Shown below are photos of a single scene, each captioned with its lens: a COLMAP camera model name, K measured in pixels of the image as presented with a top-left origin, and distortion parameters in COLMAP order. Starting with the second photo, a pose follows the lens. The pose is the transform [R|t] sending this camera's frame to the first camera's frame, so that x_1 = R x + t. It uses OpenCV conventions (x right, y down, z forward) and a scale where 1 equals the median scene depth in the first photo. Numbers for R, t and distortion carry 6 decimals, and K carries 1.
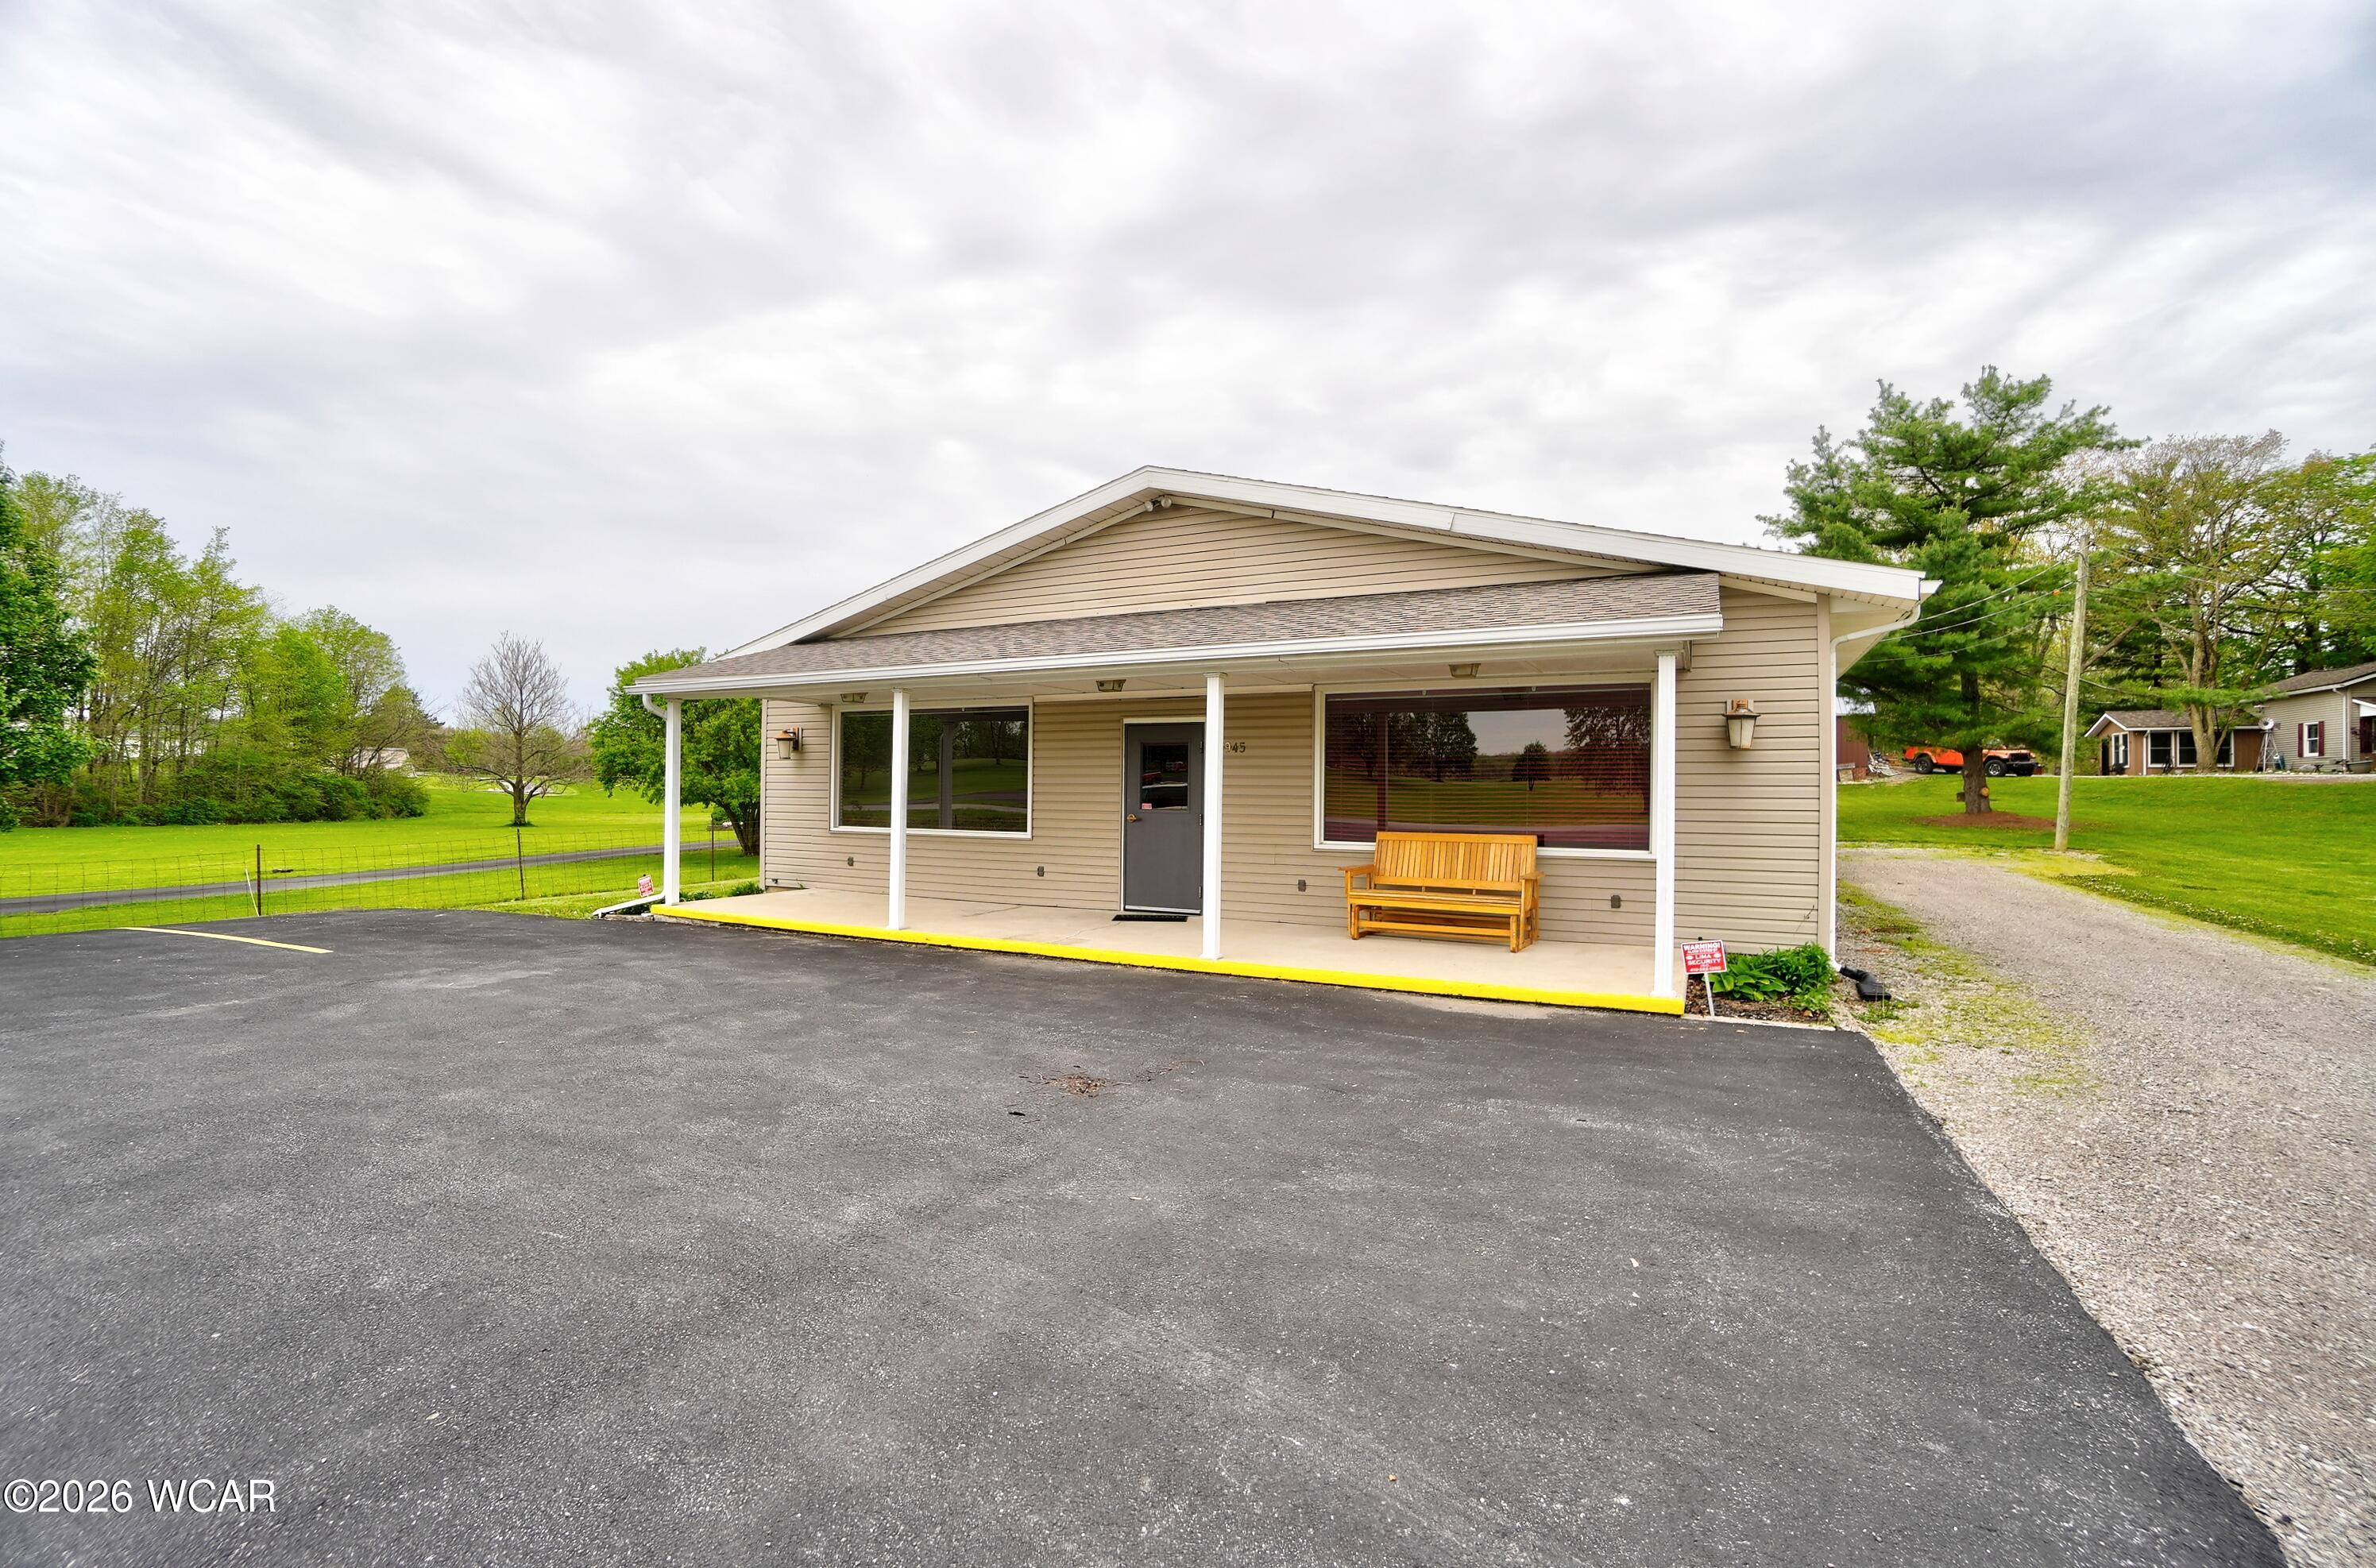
lens RADIAL K [[1041.3, 0, 1185.2], [0, 1041.3, 780.4], [0, 0, 1]] dist [-0.050165, 0.015775]
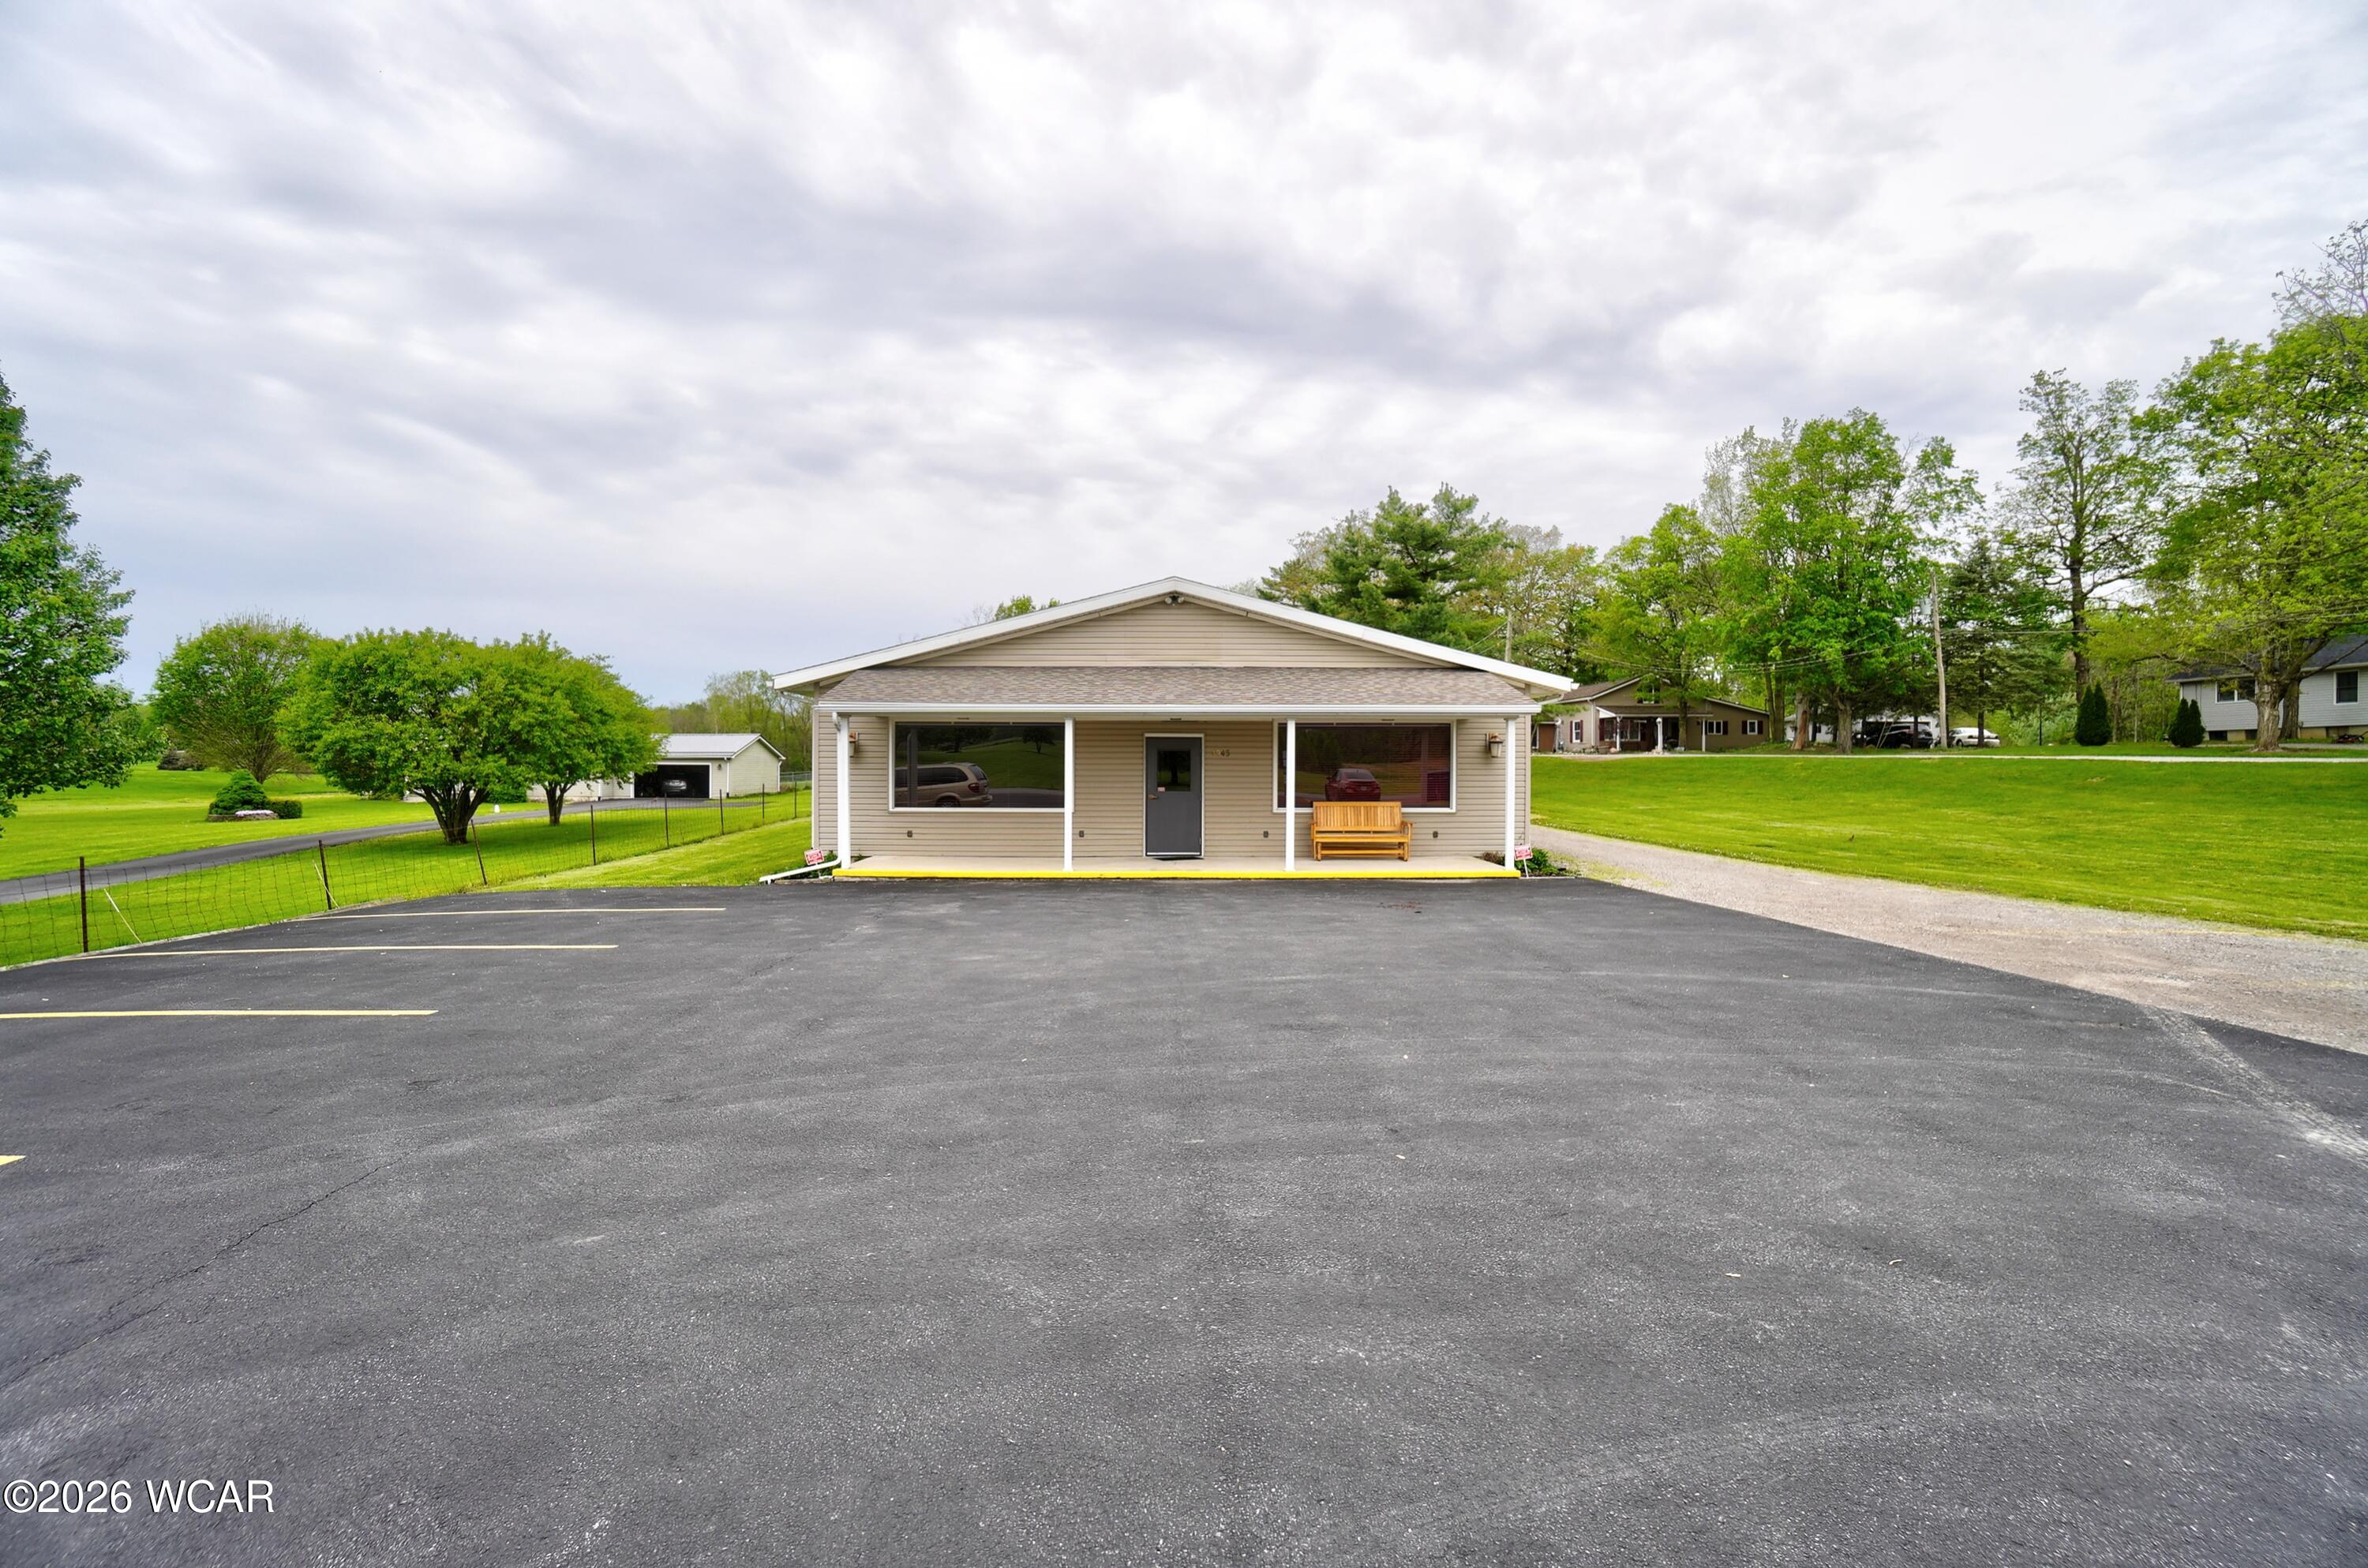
lens RADIAL K [[1037.7, 0, 1165.3], [0, 1037.7, 771.7], [0, 0, 1]] dist [-0.050165, 0.015775]
pose [[0.877073, -0.010222, 0.480249, -0.308485], [0.000680, 0.999799, 0.020039, -0.013129], [-0.480357, -0.017249, 0.876903, -0.150681]]
